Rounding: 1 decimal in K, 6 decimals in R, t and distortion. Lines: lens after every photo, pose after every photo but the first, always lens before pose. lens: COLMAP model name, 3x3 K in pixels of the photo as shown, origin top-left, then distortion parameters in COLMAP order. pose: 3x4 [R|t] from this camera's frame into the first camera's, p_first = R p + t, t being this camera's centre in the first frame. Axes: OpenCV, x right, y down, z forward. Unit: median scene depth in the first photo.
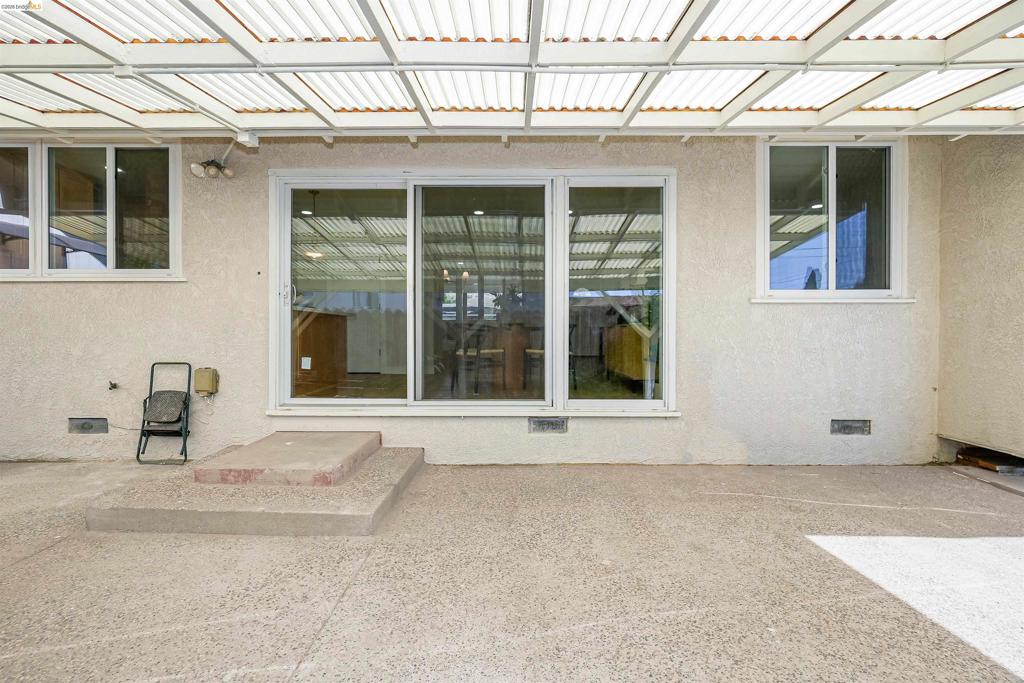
lens RADIAL K [[481.4, 0, 515.6], [0, 481.4, 323.0], [0, 0, 1]] dist [-0.001859, -0.000153]
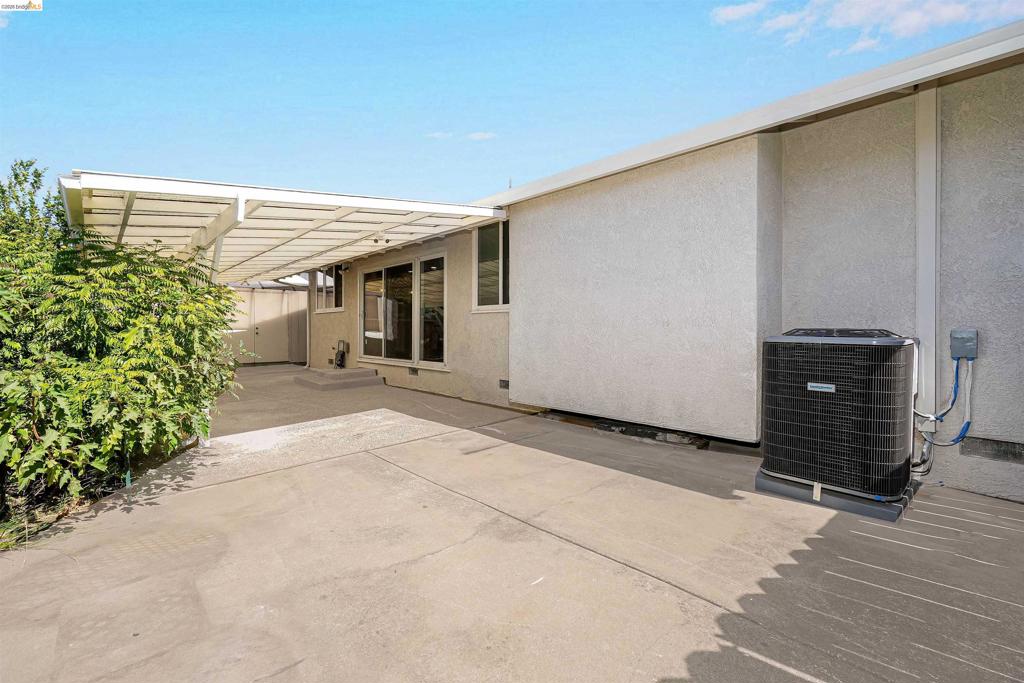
lens RADIAL K [[445.1, 0, 507.9], [0, 445.1, 329.9], [0, 0, 1]] dist [-0.001468, -0.000428]
pose [[0.688115, -0.000161, -0.725602, 1.823848], [0.008819, 0.999928, 0.008141, 0.009710], [0.725548, -0.012001, 0.688066, -0.075079]]
